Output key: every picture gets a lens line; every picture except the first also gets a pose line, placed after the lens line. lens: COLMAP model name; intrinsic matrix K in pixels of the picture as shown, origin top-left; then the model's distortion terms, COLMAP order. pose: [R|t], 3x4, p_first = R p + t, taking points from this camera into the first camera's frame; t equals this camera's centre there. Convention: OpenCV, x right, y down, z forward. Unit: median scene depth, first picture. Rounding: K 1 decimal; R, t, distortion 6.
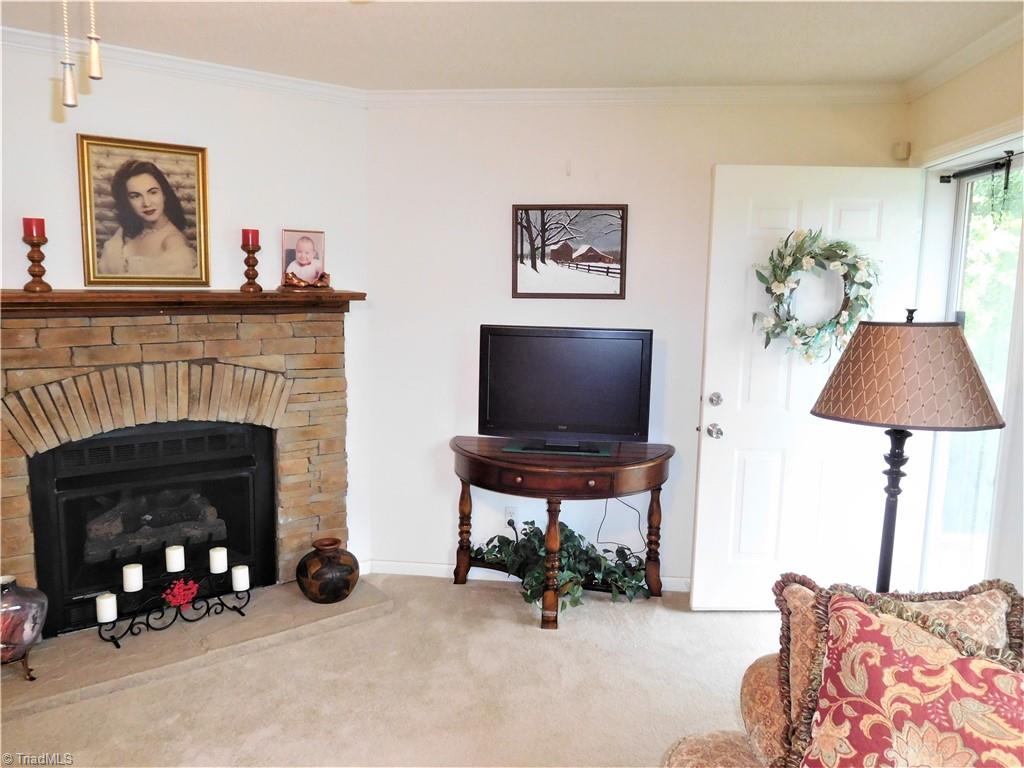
lens RADIAL K [[754.5, 0, 513.1], [0, 754.5, 385.5], [0, 0, 1]] dist [-0.029314, -0.002311]
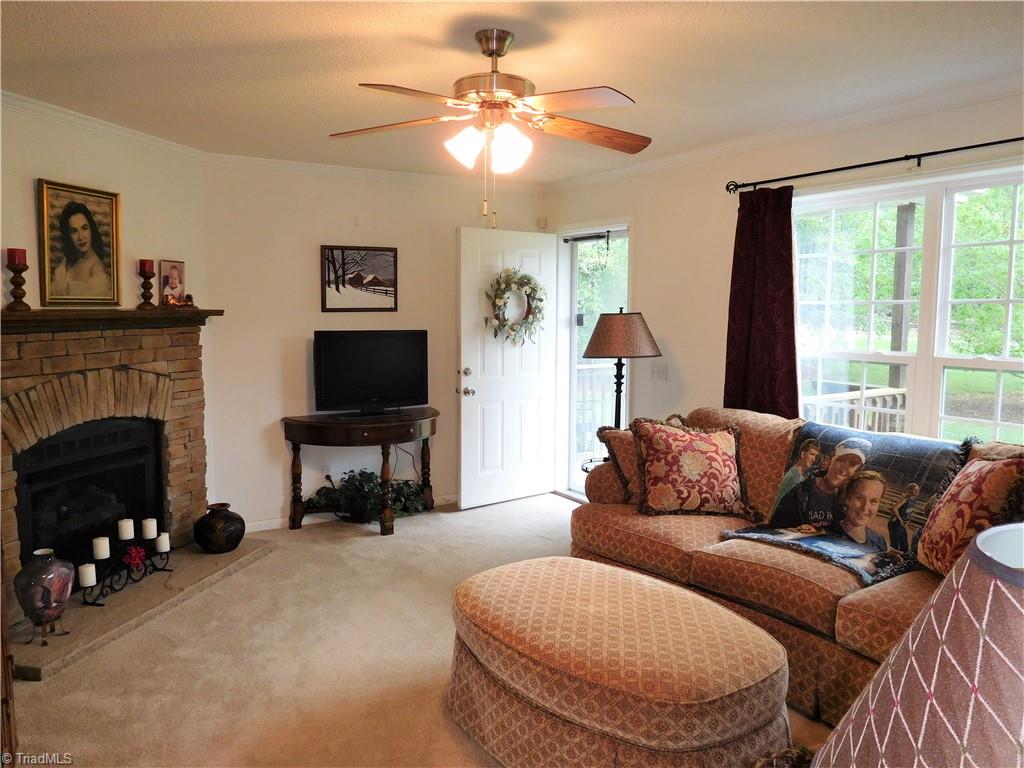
lens RADIAL K [[755.7, 0, 512.6], [0, 755.7, 401.6], [0, 0, 1]] dist [-0.082357, -0.003605]
pose [[0.780579, -0.087363, 0.618922, -0.656117], [0.094996, 0.995263, 0.020677, 0.057235], [-0.617797, 0.042655, 0.785180, -0.319357]]
